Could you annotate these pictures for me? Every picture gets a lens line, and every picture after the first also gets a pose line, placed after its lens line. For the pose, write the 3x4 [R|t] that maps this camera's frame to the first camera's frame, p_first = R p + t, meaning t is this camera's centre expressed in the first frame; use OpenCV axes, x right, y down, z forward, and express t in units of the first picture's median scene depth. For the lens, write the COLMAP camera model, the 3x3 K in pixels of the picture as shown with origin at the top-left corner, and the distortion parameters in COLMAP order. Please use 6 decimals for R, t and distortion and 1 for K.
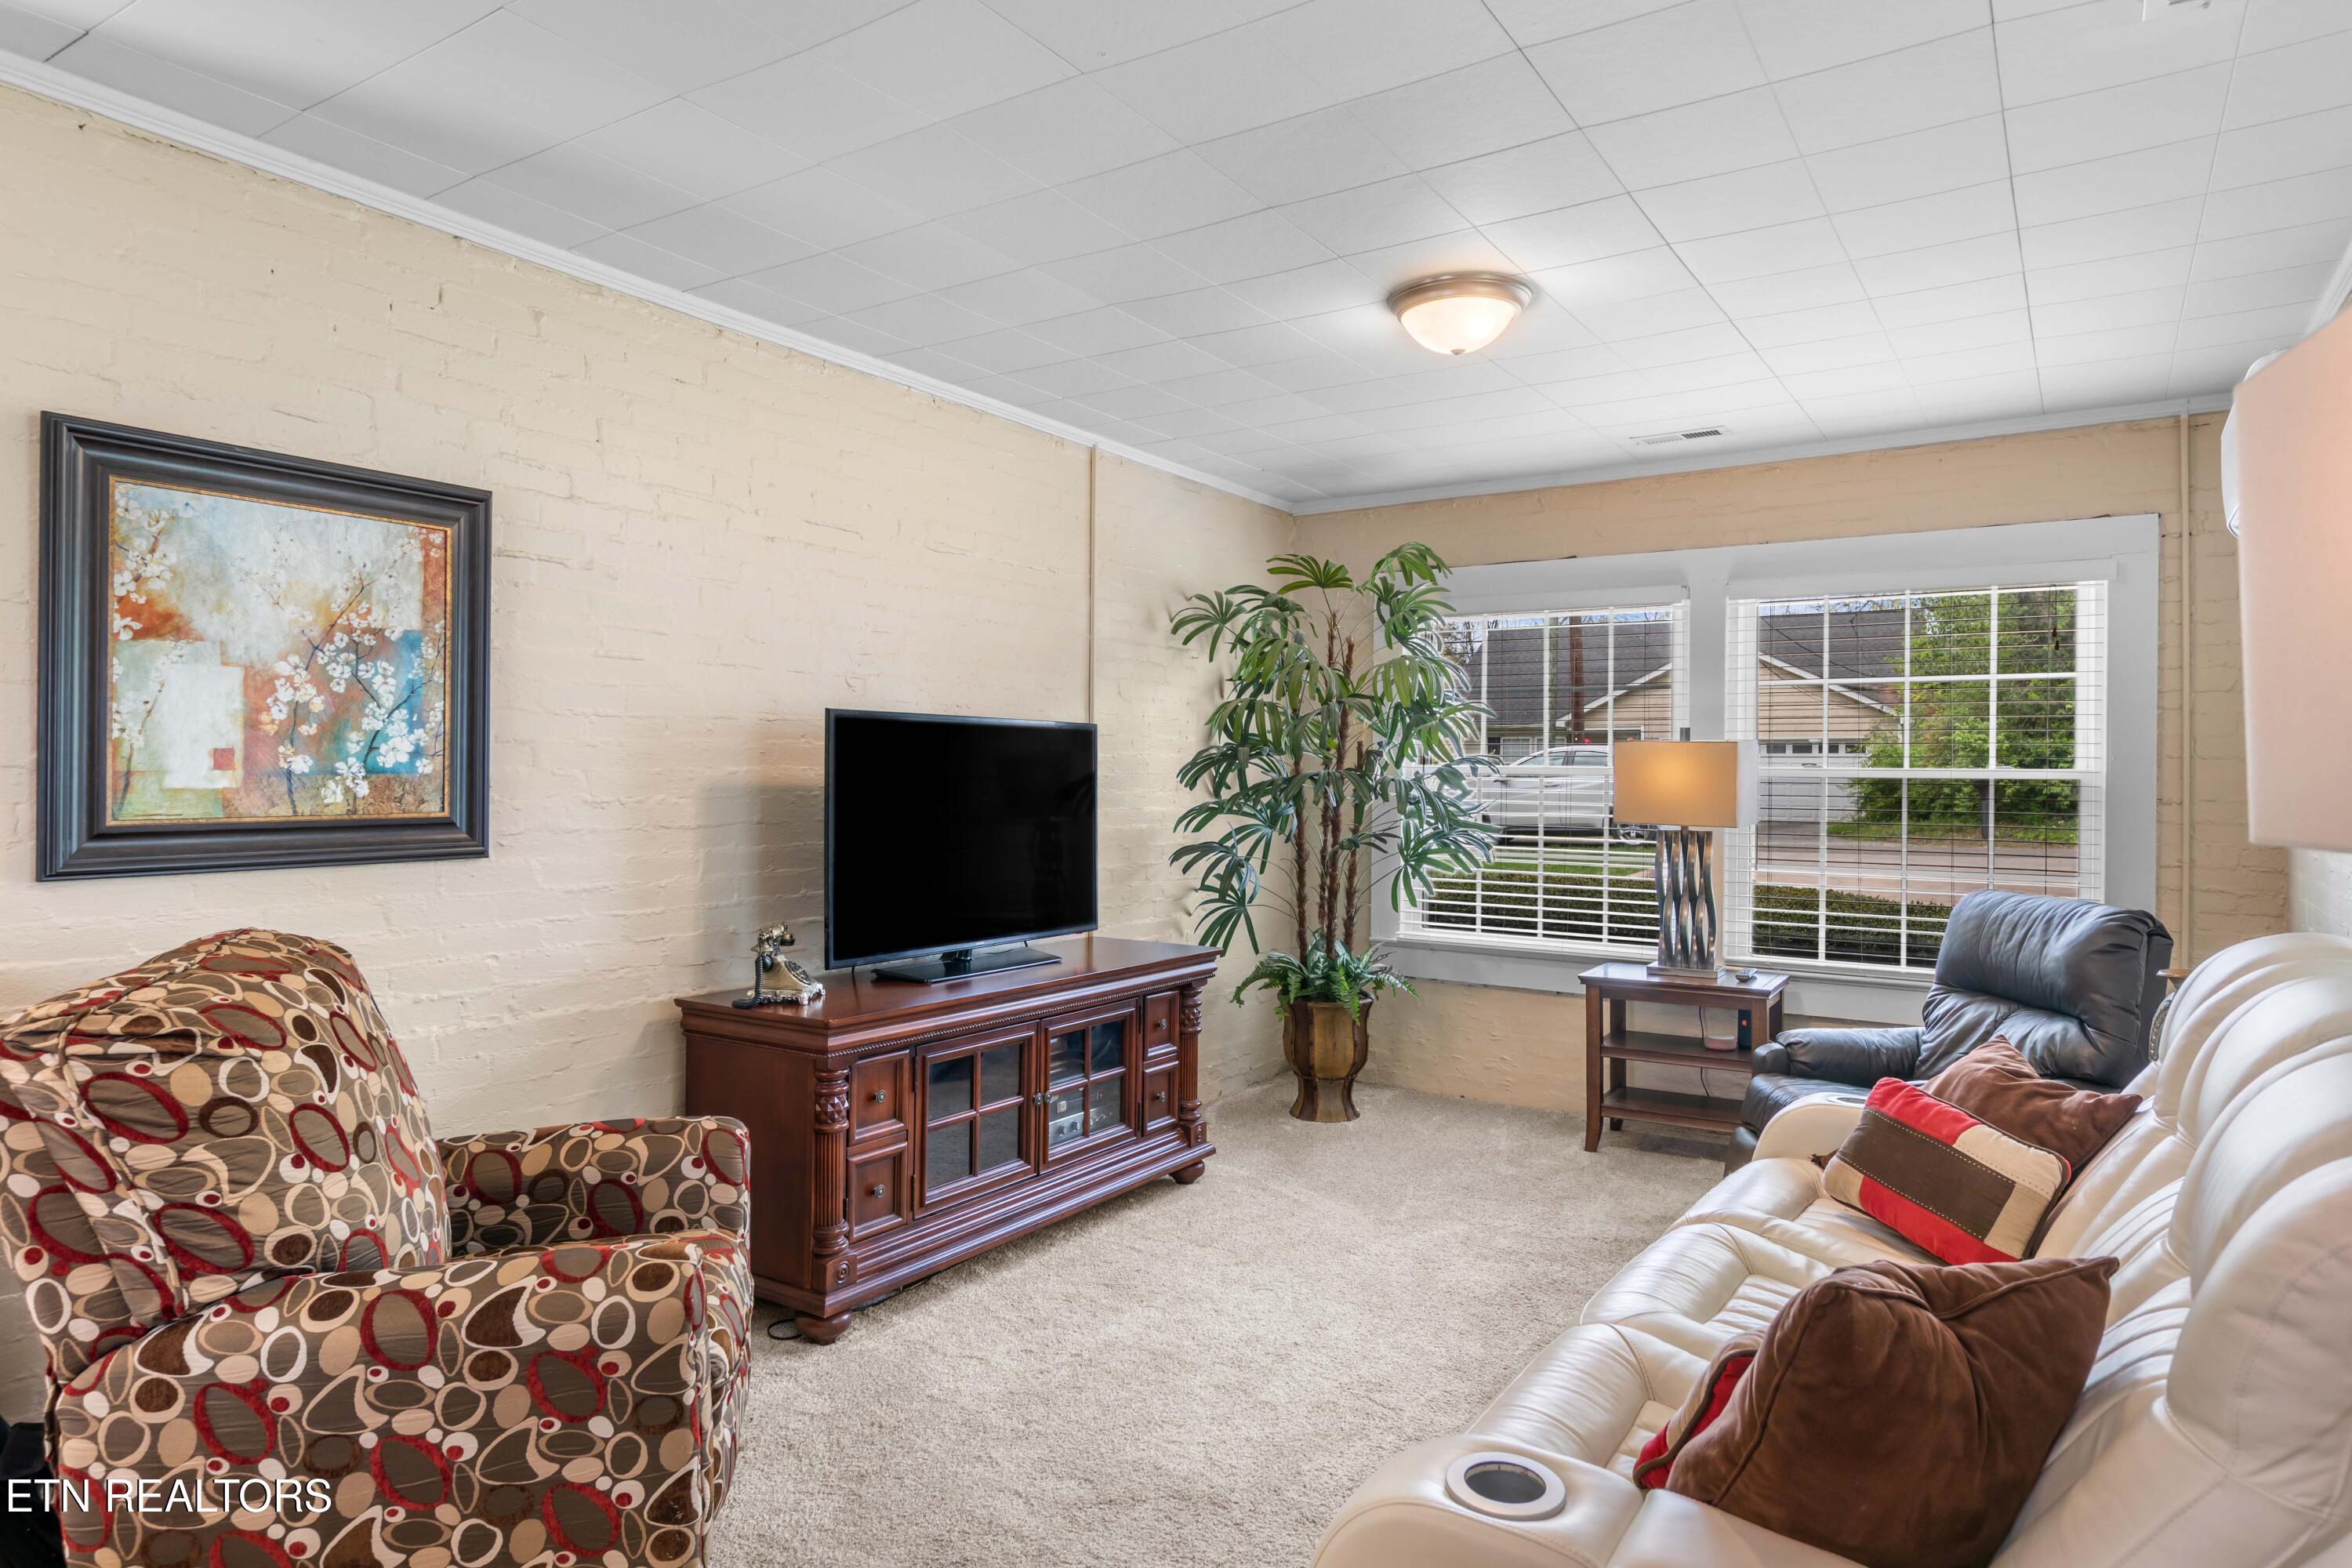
lens RADIAL K [[1397.6, 0, 1196.3], [0, 1397.6, 783.8], [0, 0, 1]] dist [0.021904, 0.004786]
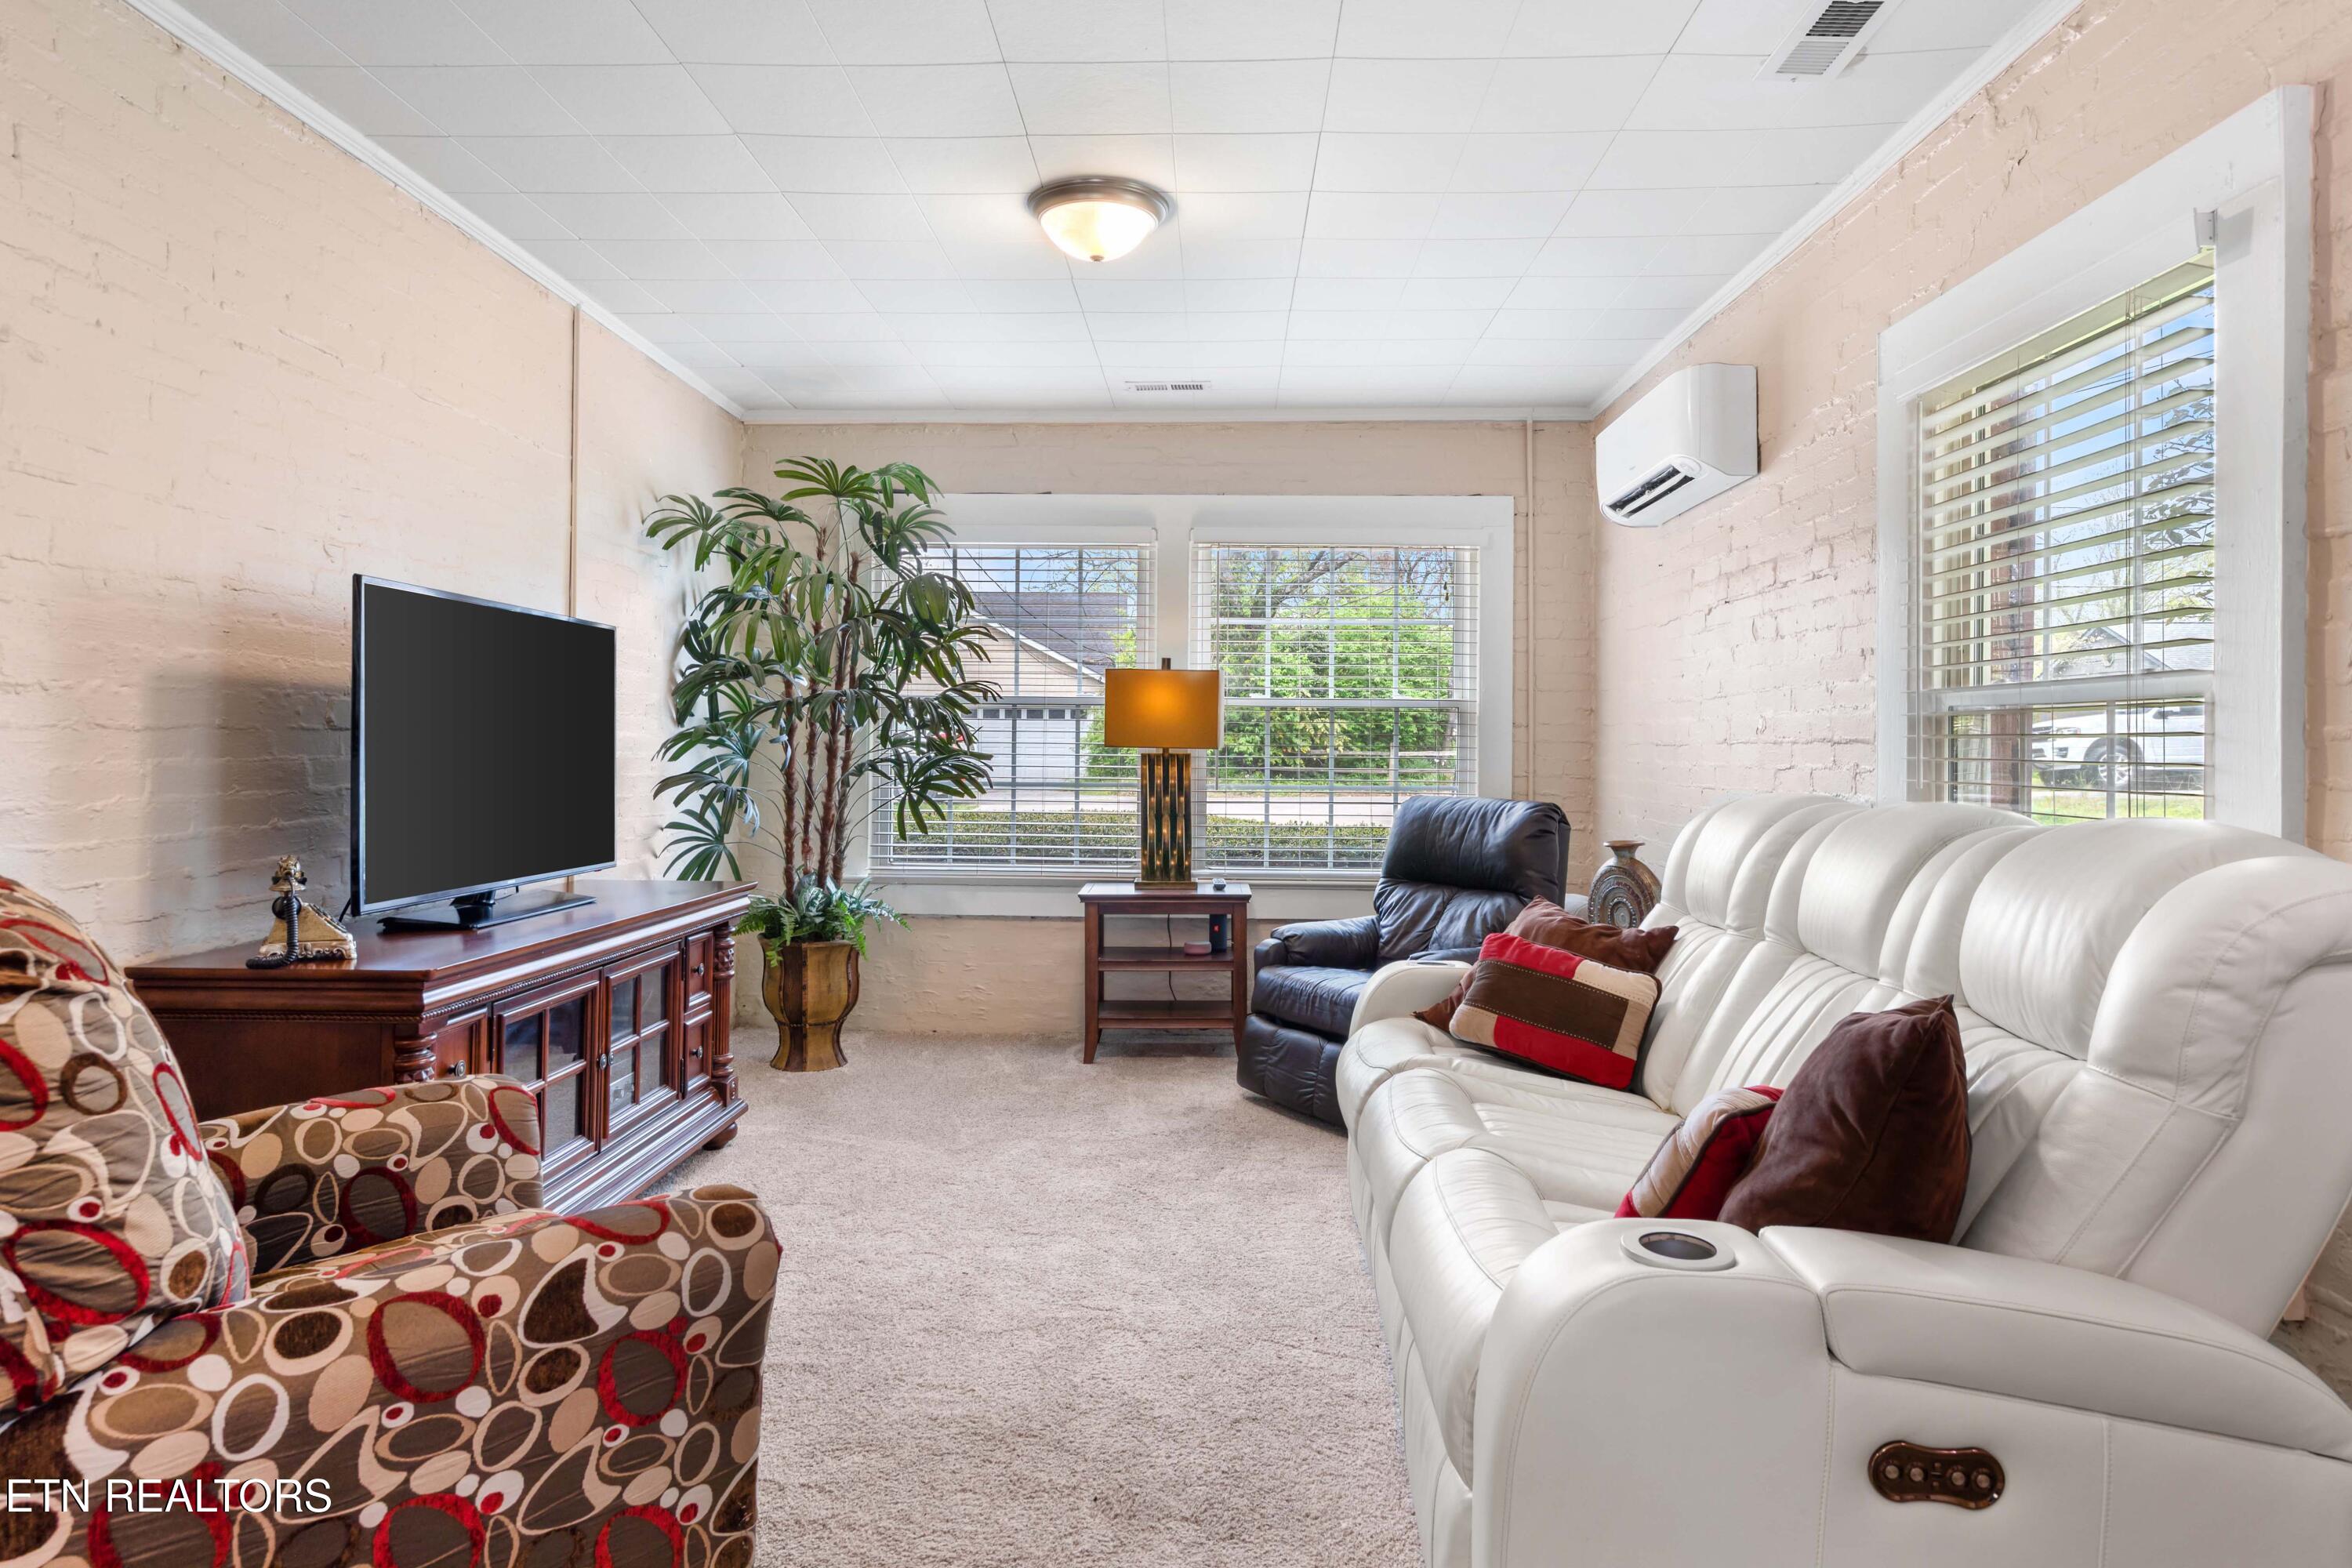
lens RADIAL K [[1407.7, 0, 1203.5], [0, 1407.7, 747.2], [0, 0, 1]] dist [0.023420, -0.005571]
pose [[0.850689, -0.002289, 0.525664, -0.220756], [0.004451, 0.999986, -0.002849, 0.035483], [-0.525650, 0.004763, 0.850688, 0.074723]]
